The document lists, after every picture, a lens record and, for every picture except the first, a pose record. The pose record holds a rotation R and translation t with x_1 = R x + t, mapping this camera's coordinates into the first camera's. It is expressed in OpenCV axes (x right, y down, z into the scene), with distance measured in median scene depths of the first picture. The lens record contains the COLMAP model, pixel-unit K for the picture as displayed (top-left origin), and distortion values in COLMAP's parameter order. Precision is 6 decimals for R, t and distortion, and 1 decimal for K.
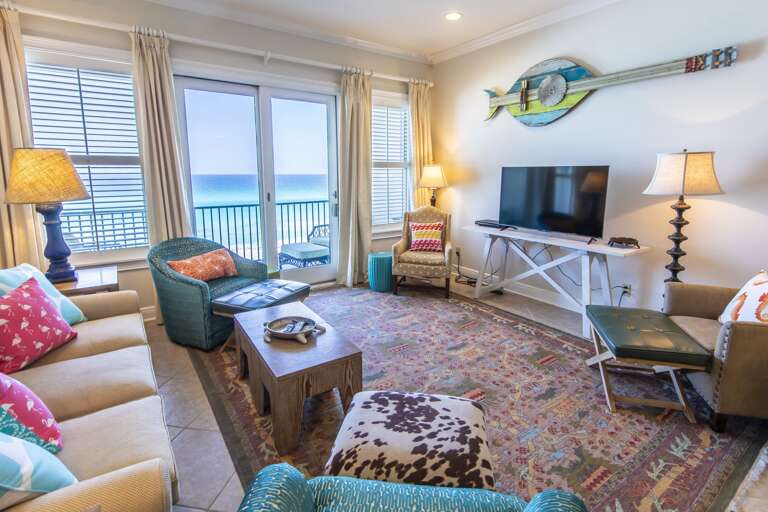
lens RADIAL K [[375.0, 0, 392.4], [0, 375.0, 230.6], [0, 0, 1]] dist [0.005660, 0.000426]
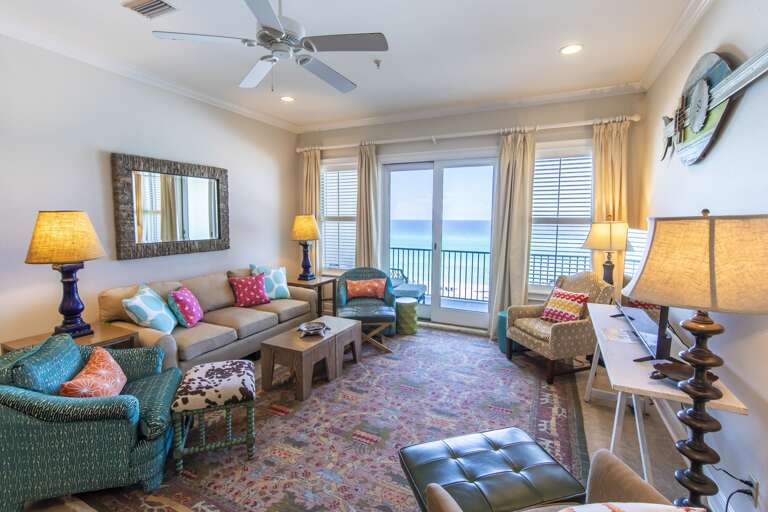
lens RADIAL K [[357.6, 0, 384.3], [0, 357.6, 248.0], [0, 0, 1]] dist [0.012948, -0.000139]
pose [[0.481408, 0.077676, -0.873048, 0.734787], [-0.138896, 0.990240, 0.011515, -0.084582], [0.865422, 0.115719, 0.487498, 0.308655]]
